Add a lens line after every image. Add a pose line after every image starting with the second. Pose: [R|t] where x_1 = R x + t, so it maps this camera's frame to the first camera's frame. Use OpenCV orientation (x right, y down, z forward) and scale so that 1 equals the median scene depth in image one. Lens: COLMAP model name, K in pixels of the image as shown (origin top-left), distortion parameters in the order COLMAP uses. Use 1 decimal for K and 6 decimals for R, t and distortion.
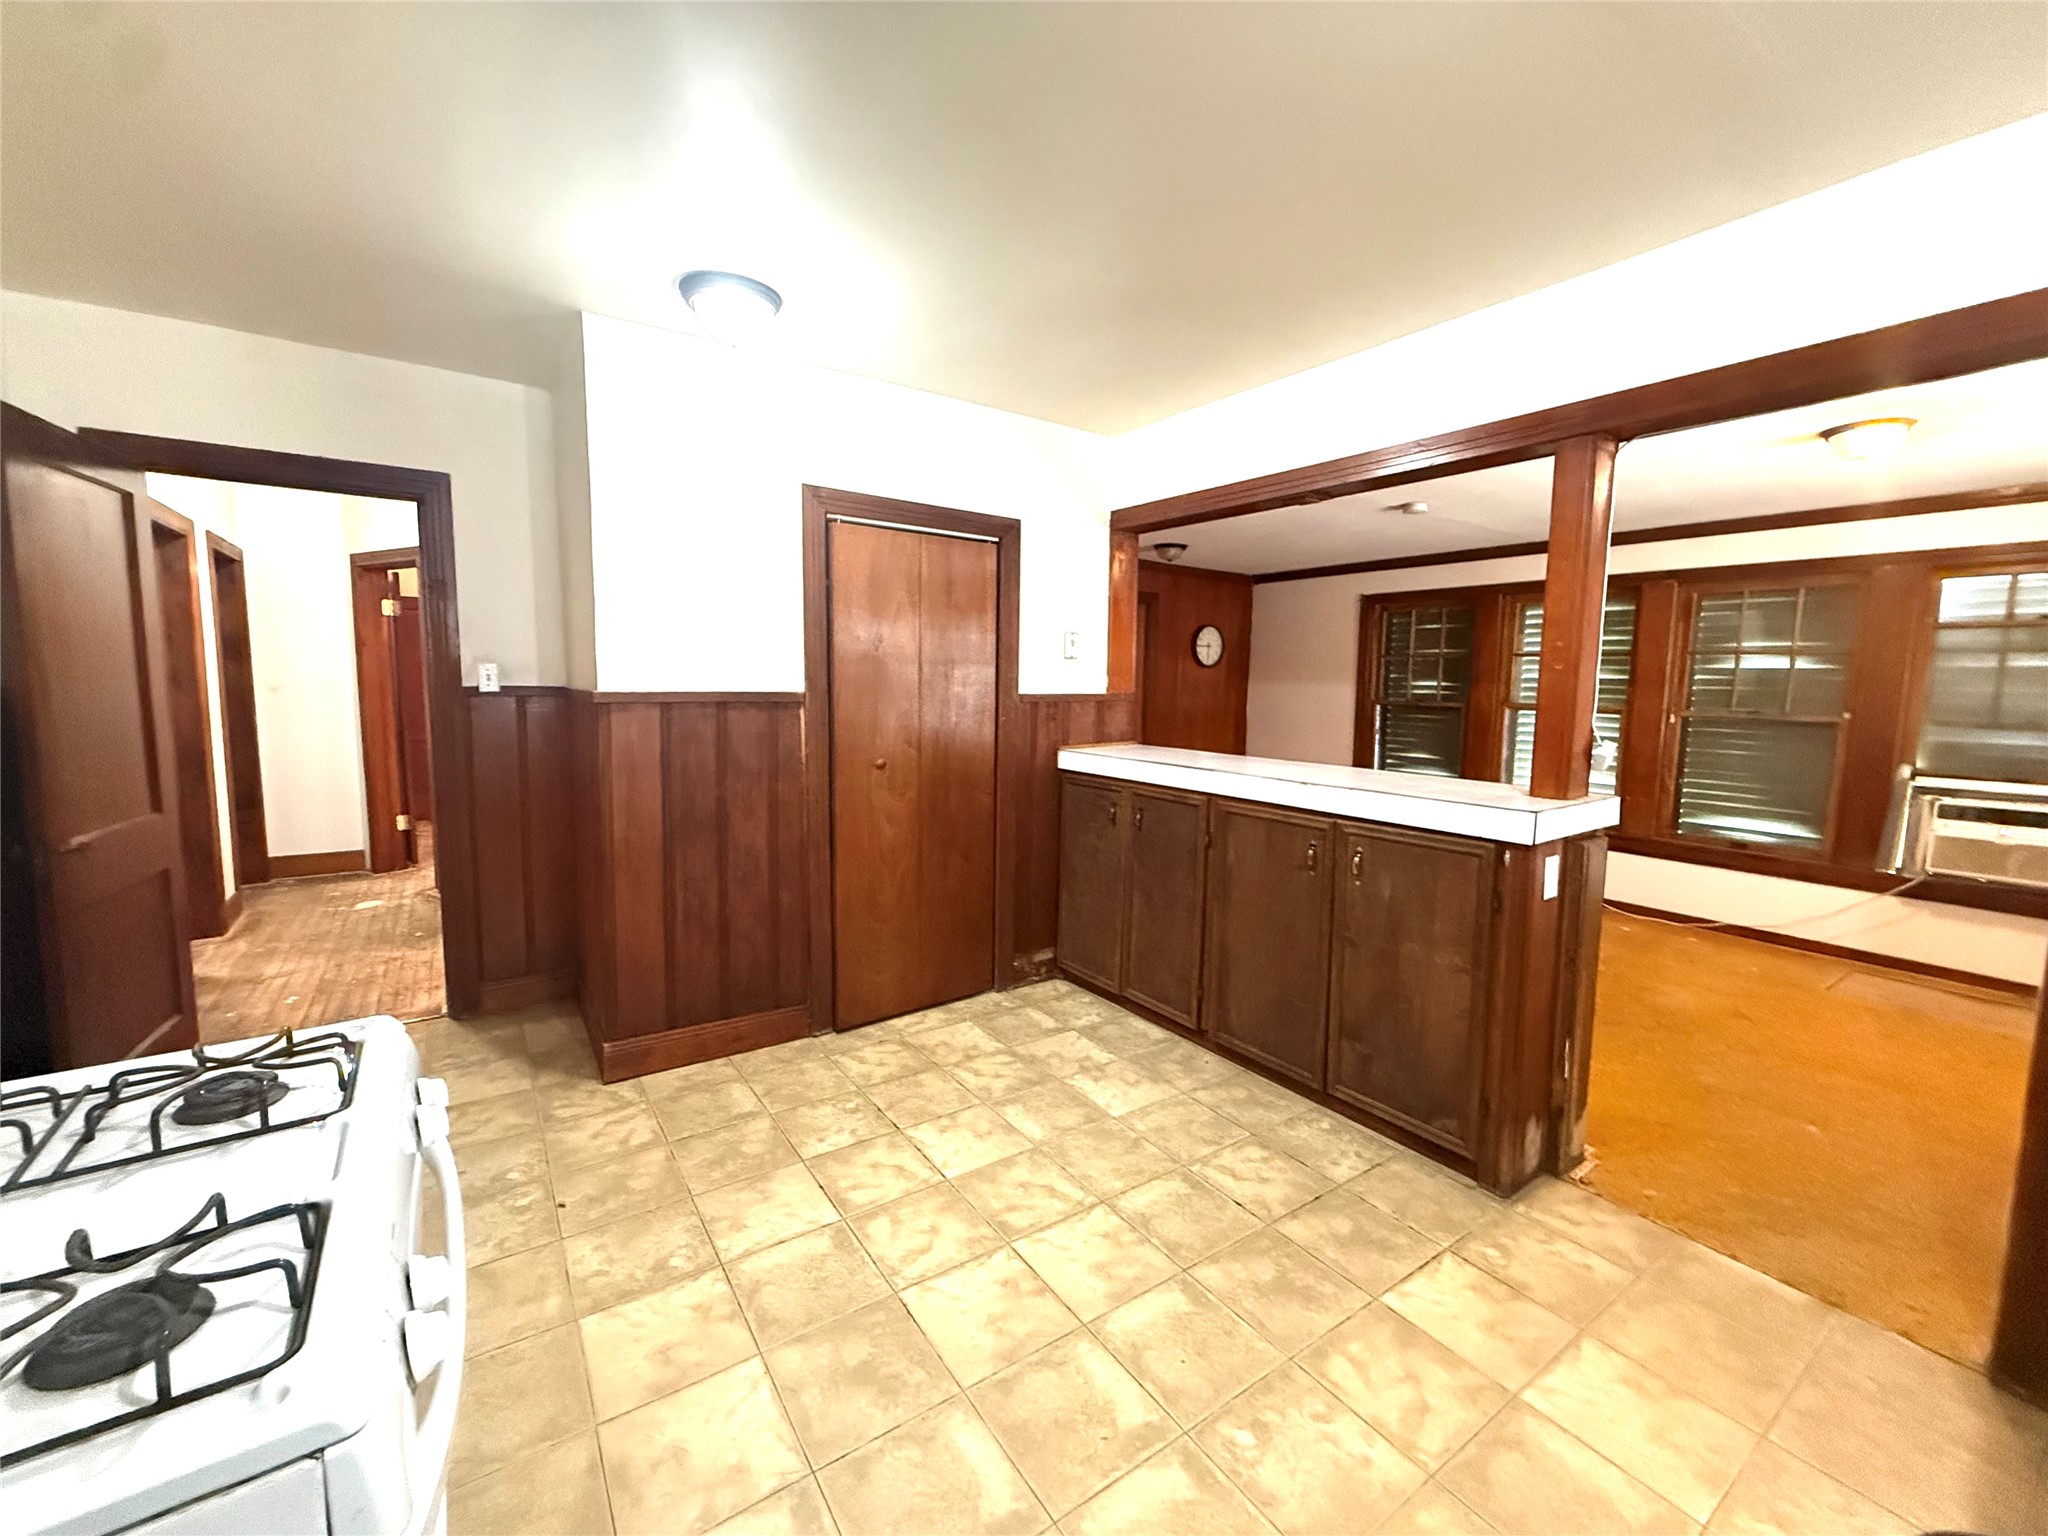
lens RADIAL K [[819.9, 0, 1020.8], [0, 819.9, 756.0], [0, 0, 1]] dist [-0.002187, 0.000810]
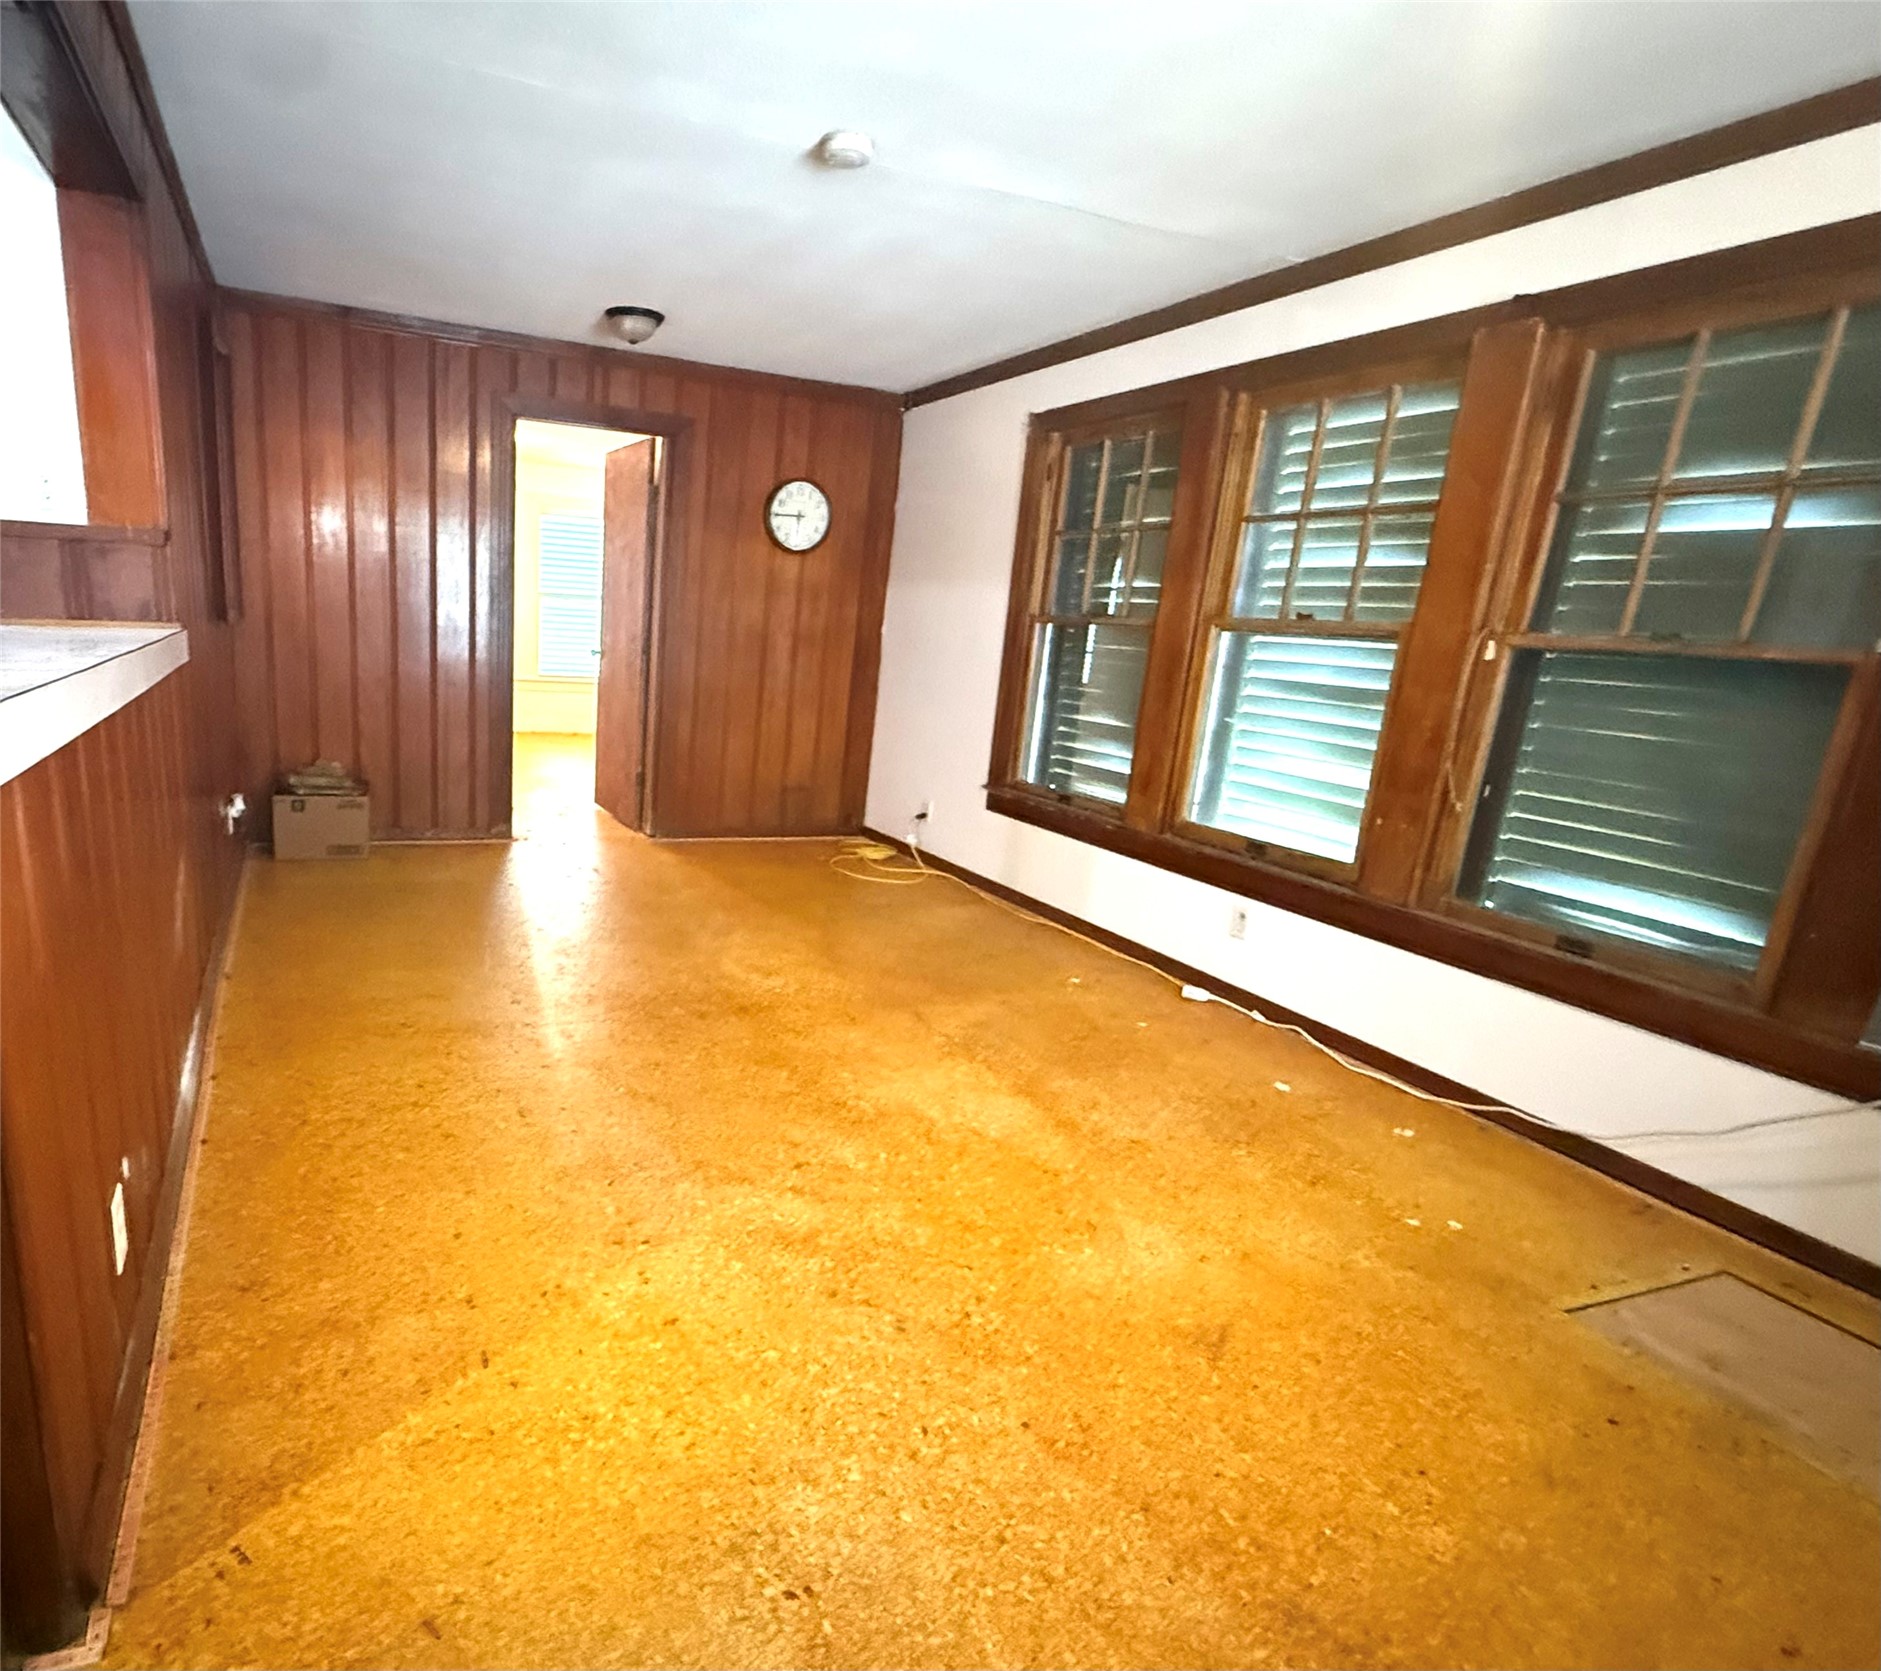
lens RADIAL K [[1003.9, 0, 940.4], [0, 1003.9, 850.1], [0, 0, 1]] dist [-0.006354, 0.002787]
pose [[0.968883, 0.087229, -0.231640, 0.648564], [-0.062817, 0.991860, 0.110759, 0.020483], [0.239416, -0.092761, 0.966476, 0.396632]]
